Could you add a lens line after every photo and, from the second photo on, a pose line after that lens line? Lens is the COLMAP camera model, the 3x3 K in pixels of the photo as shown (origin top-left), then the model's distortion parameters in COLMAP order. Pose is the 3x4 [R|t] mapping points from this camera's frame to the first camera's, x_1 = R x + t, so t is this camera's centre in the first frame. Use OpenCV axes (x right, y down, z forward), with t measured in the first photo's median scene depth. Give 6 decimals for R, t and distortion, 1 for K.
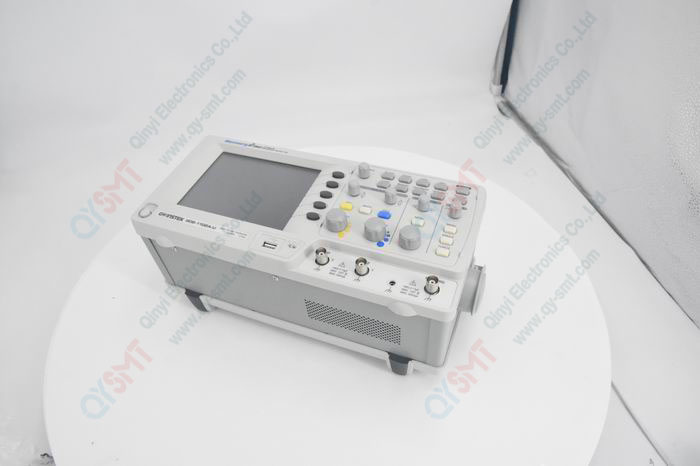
lens RADIAL K [[483.2, 0, 350.0], [0, 483.2, 233.0], [0, 0, 1]] dist [-0.119749, -0.000084]
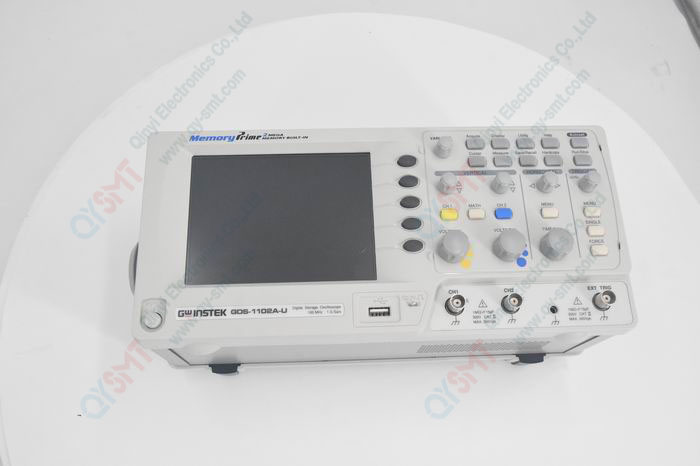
lens RADIAL K [[643.6, 0, 350.0], [0, 643.6, 233.0], [0, 0, 1]] dist [-0.015386, 0.013306]
pose [[0.910664, -0.336268, 0.240030, -0.369999], [0.220222, 0.886651, 0.406636, -0.441193], [-0.349561, -0.317449, 0.881495, 0.204639]]
